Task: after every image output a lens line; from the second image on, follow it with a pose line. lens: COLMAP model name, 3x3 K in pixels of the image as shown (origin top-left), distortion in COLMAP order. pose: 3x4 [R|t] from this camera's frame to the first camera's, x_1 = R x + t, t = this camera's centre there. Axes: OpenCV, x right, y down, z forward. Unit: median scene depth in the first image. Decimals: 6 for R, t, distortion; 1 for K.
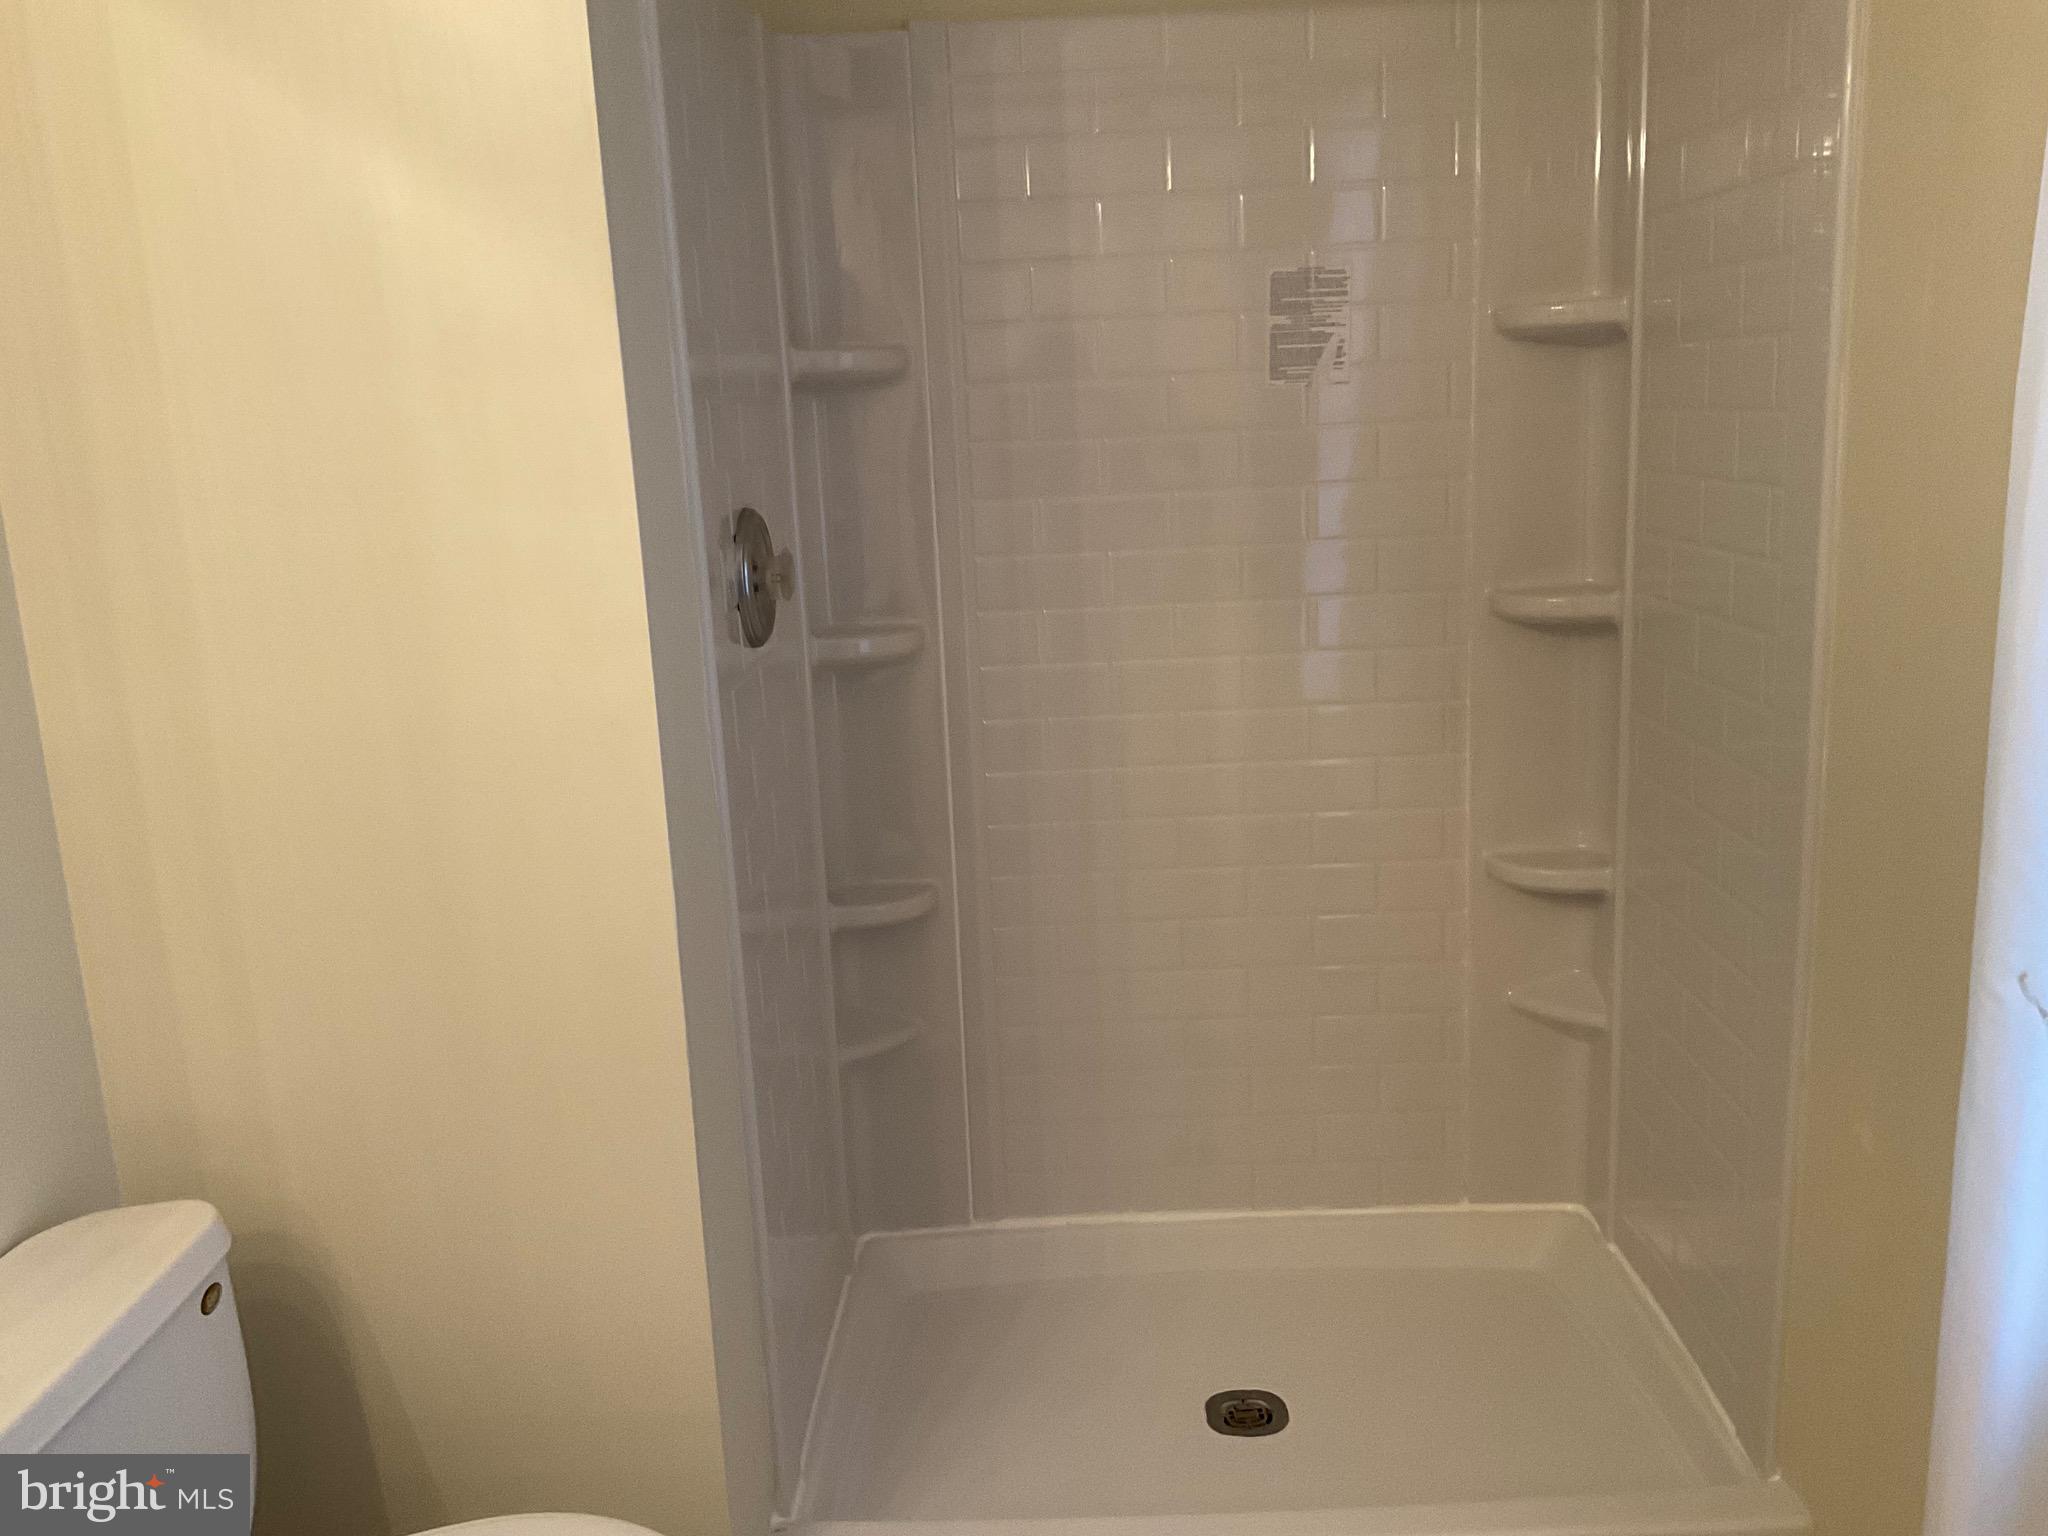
lens RADIAL K [[1703.5, 0, 1028.1], [0, 1703.5, 768.4], [0, 0, 1]] dist [0.103628, -0.196155]
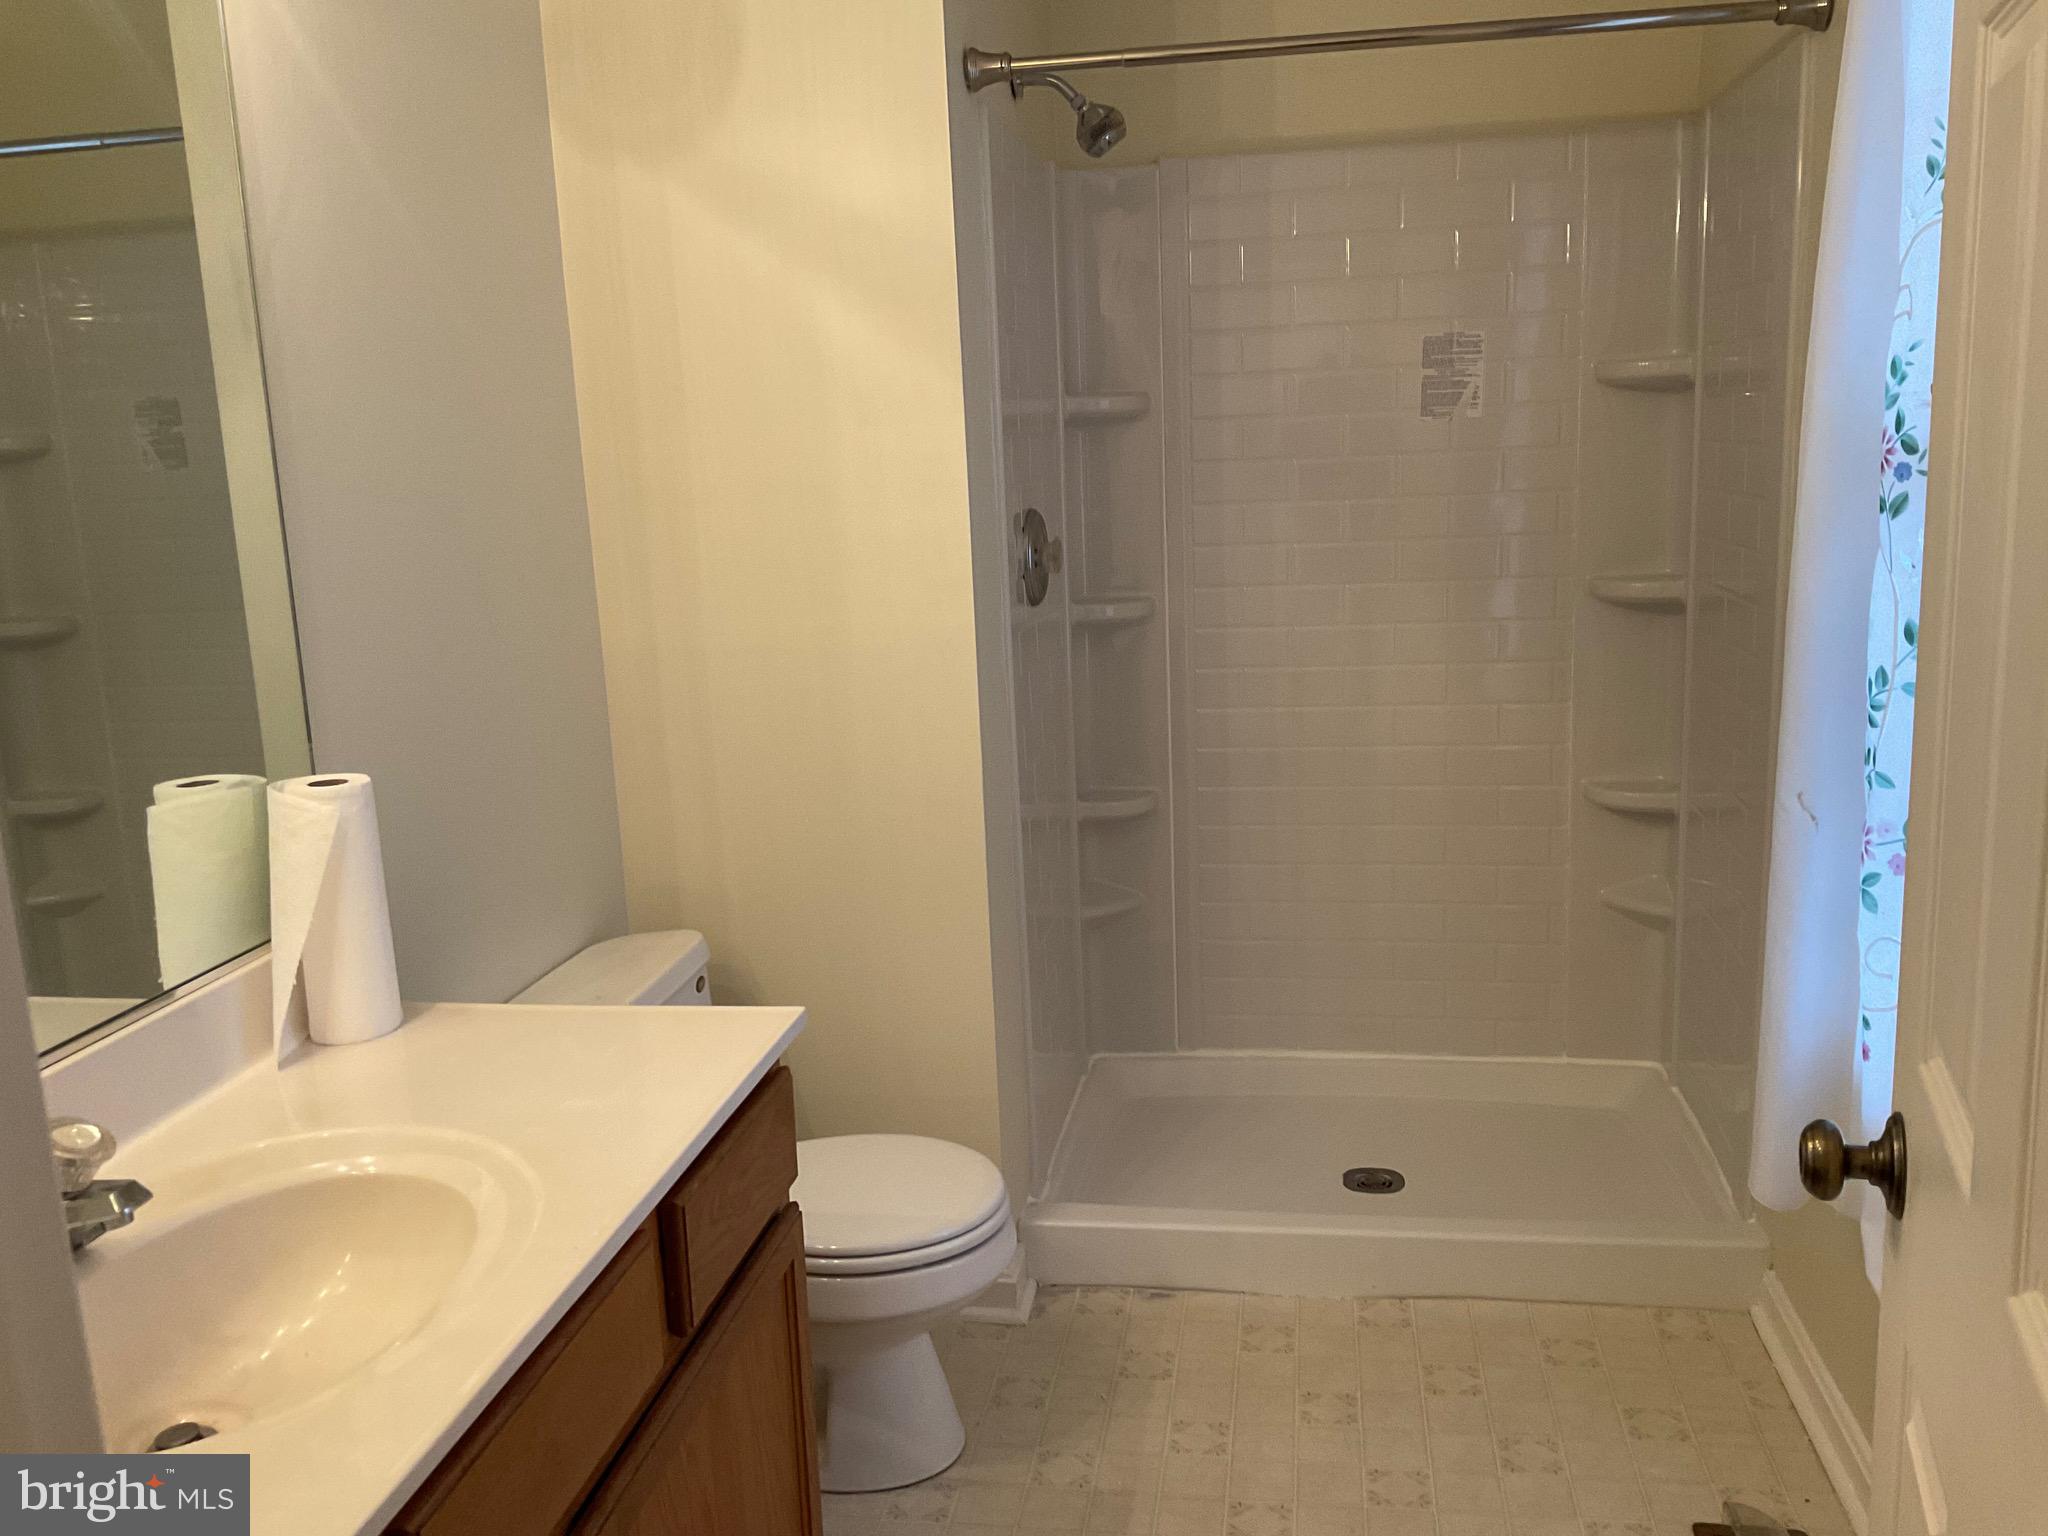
lens RADIAL K [[1703.5, 0, 1021.4], [0, 1703.5, 771.5], [0, 0, 1]] dist [0.103628, -0.196155]
pose [[0.988514, 0.033539, -0.147362, 0.040462], [-0.034079, 0.999419, -0.001137, 0.061900], [0.147239, 0.006146, 0.989082, -0.367874]]
